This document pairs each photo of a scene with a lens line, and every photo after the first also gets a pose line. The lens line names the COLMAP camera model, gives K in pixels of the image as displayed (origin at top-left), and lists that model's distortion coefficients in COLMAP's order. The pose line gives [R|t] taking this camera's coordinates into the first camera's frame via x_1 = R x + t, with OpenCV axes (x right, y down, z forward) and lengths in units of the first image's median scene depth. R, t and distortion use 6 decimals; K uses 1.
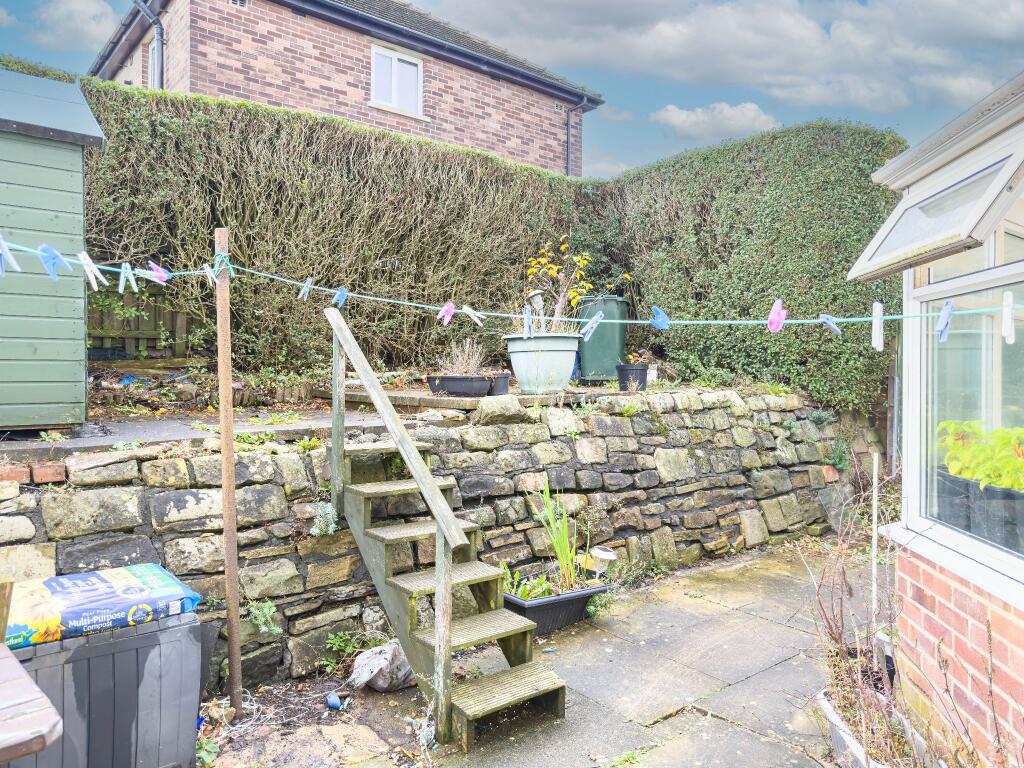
lens RADIAL K [[830.6, 0, 512.0], [0, 830.6, 384.0], [0, 0, 1]] dist [0.003086, -0.005826]
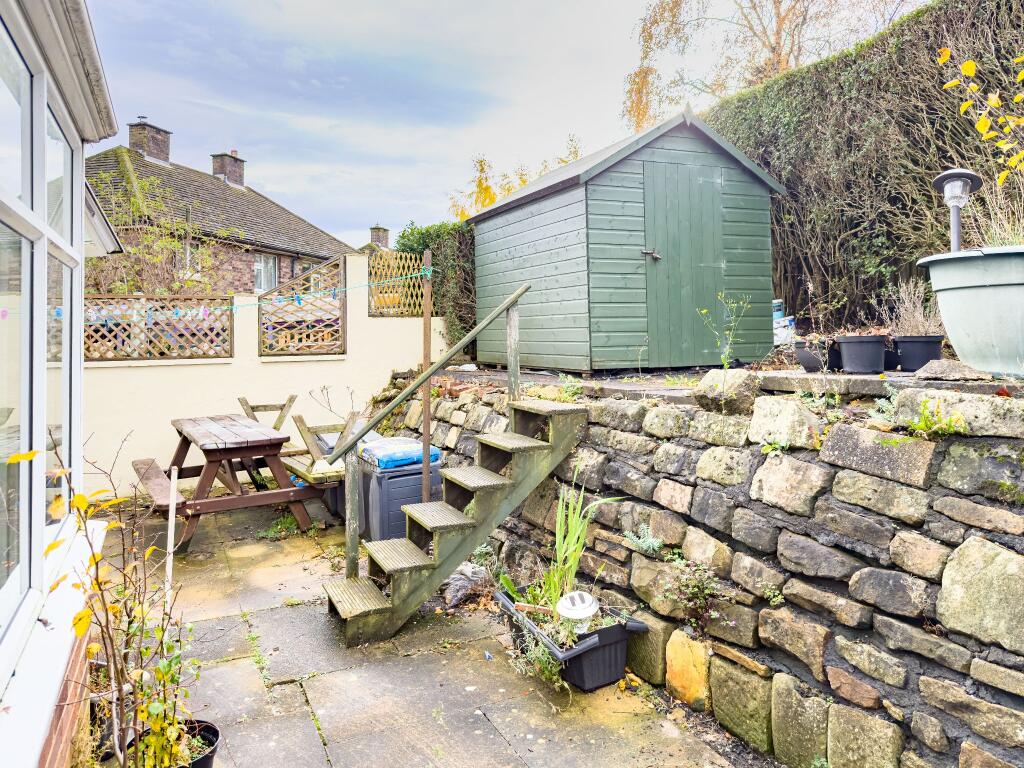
lens RADIAL K [[830.6, 0, 512.0], [0, 830.6, 384.0], [0, 0, 1]] dist [0.003086, -0.005826]
pose [[-0.356546, 0.044328, -0.933226, 0.644607], [-0.017234, 0.998392, 0.054008, -0.007063], [0.934119, 0.035340, -0.355209, 1.023218]]
